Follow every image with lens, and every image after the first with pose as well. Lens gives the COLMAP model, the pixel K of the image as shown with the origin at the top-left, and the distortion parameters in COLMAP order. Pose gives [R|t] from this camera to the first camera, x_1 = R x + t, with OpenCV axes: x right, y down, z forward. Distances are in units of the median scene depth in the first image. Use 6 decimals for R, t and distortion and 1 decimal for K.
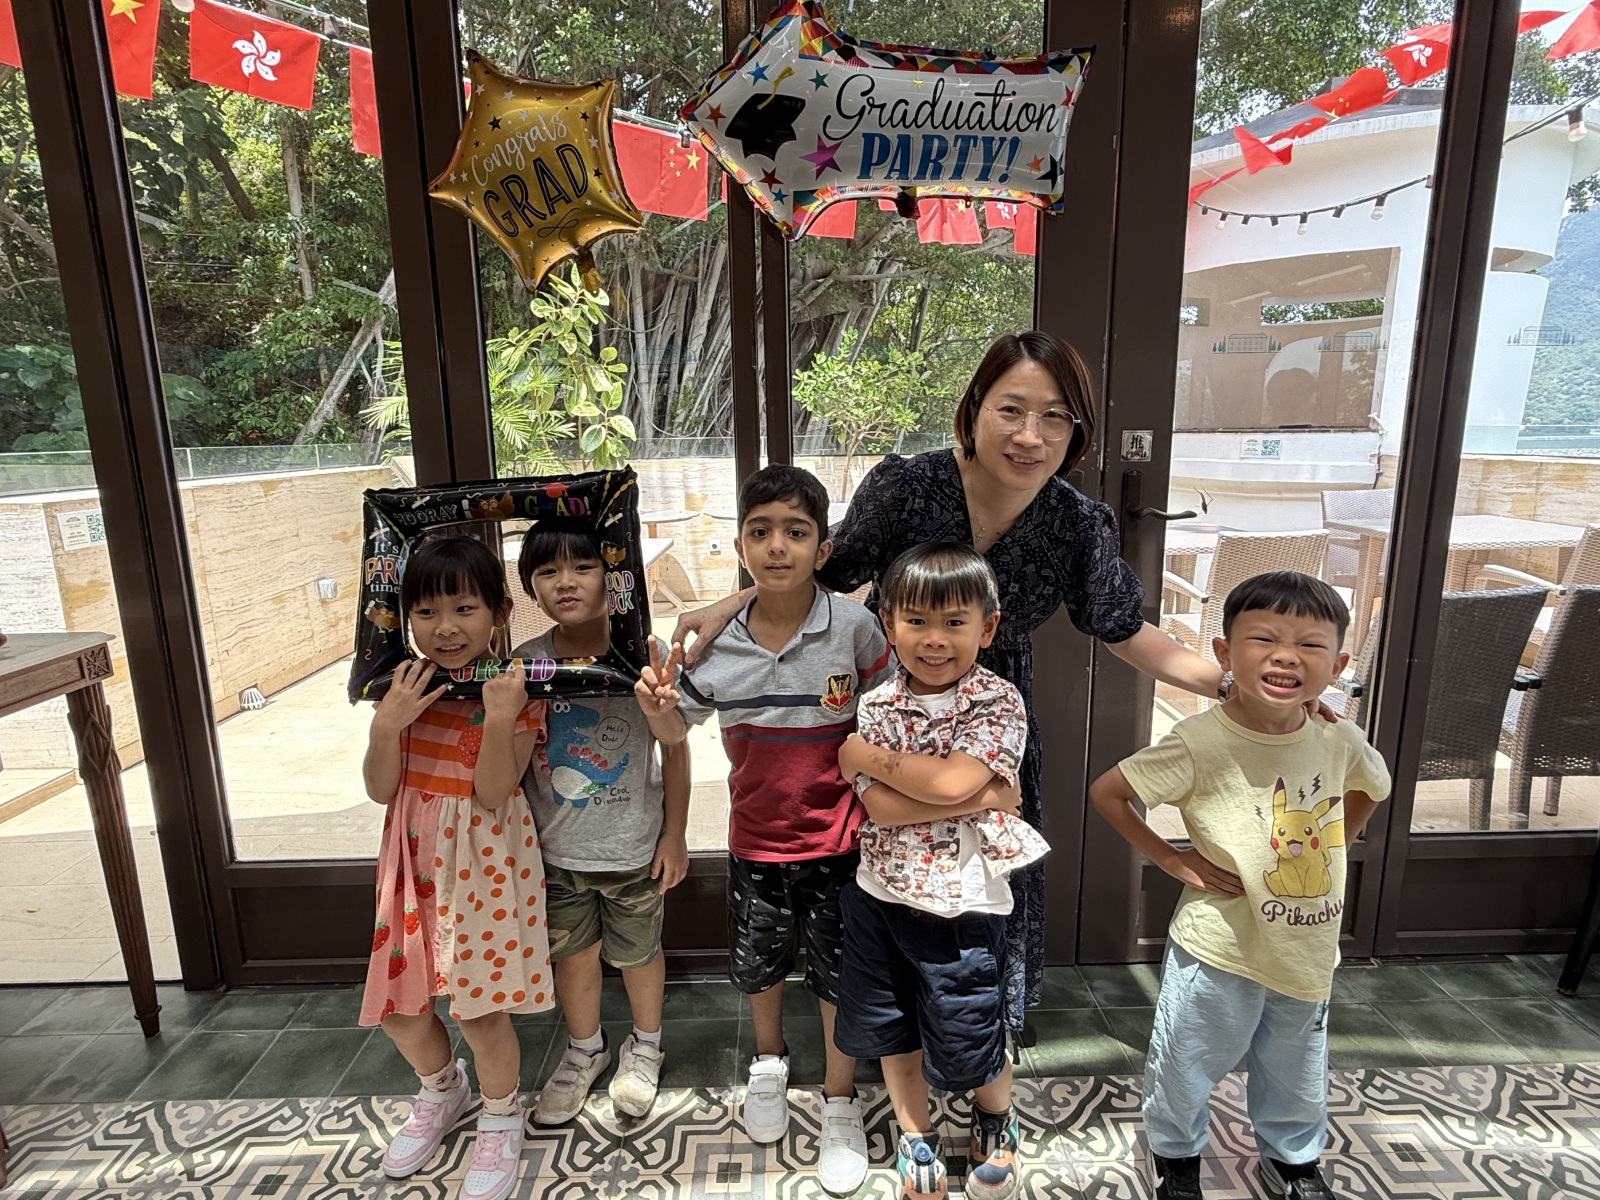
lens RADIAL K [[846.8, 0, 800.0], [0, 846.8, 600.0], [0, 0, 1]] dist [0.000351, 0.000168]
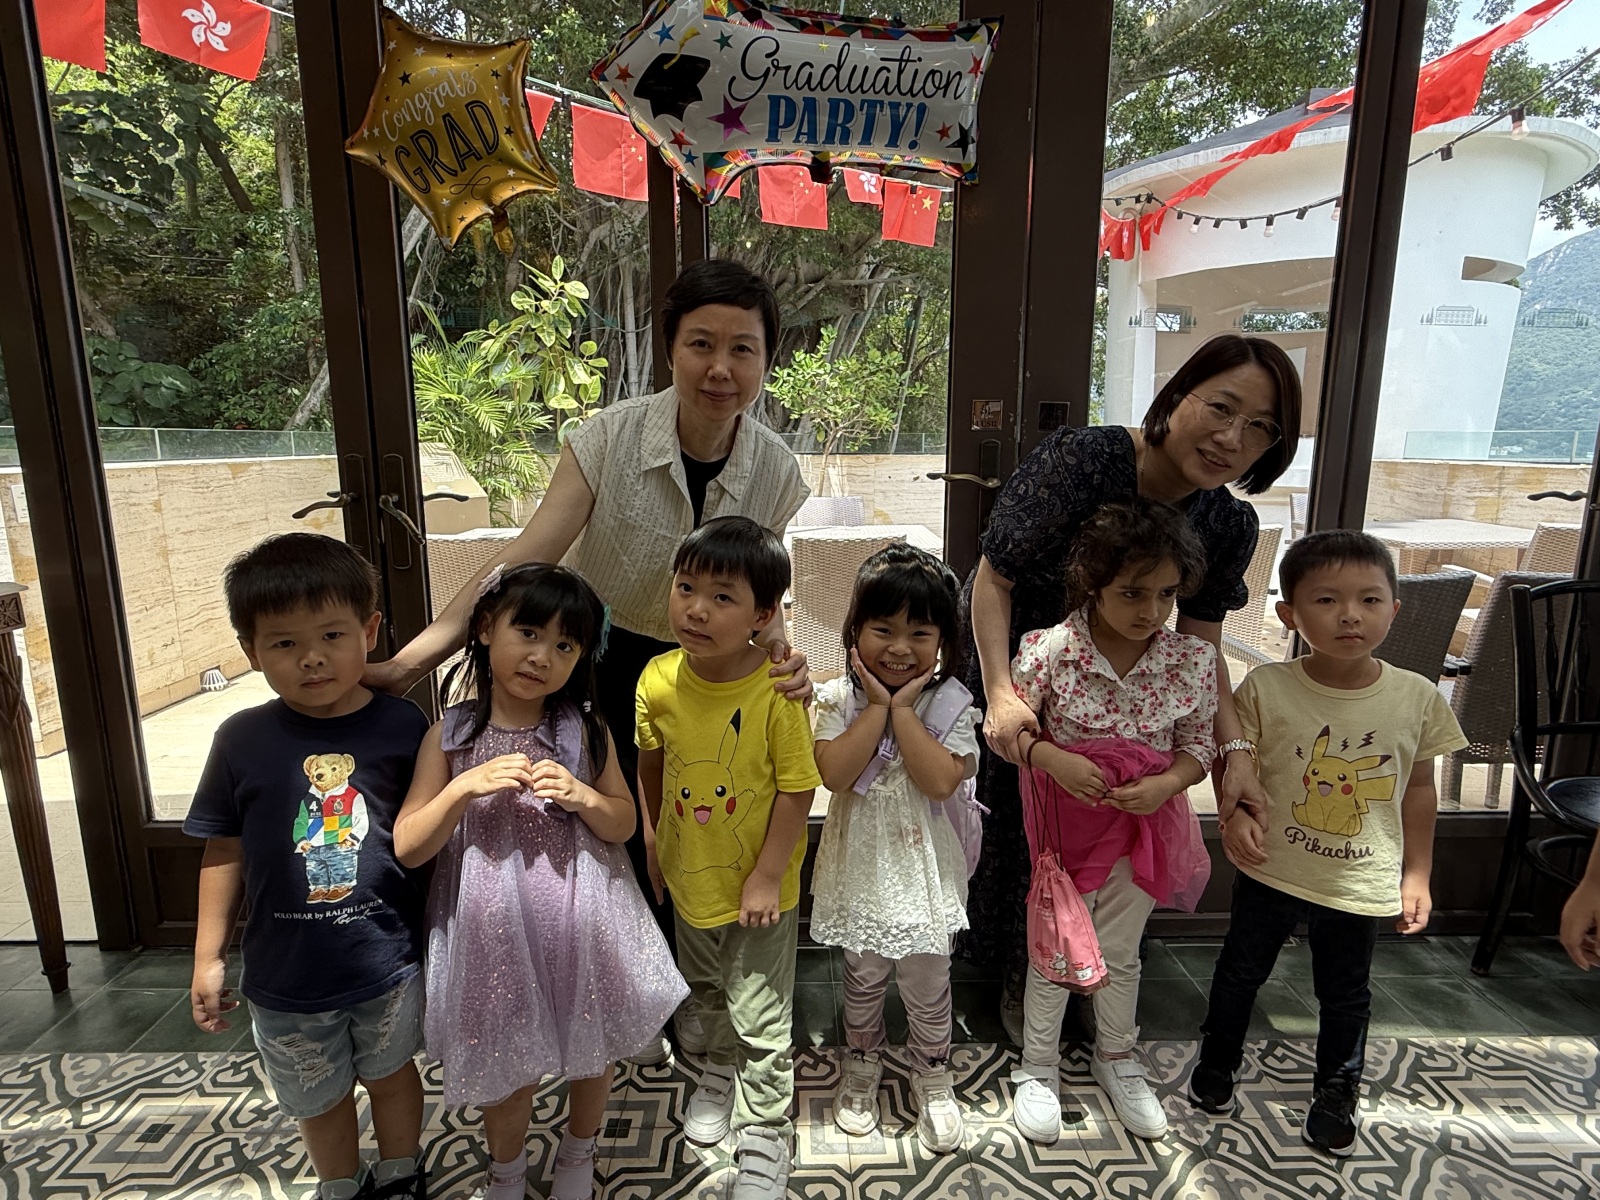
lens RADIAL K [[847.3, 0, 801.5], [0, 847.3, 598.6], [0, 0, 1]] dist [0.000226, 0.000432]
pose [[0.999850, 0.016972, 0.003431, 0.106658], [-0.016929, 0.999782, -0.012189, 0.055388], [-0.003637, 0.012129, 0.999920, -0.005356]]
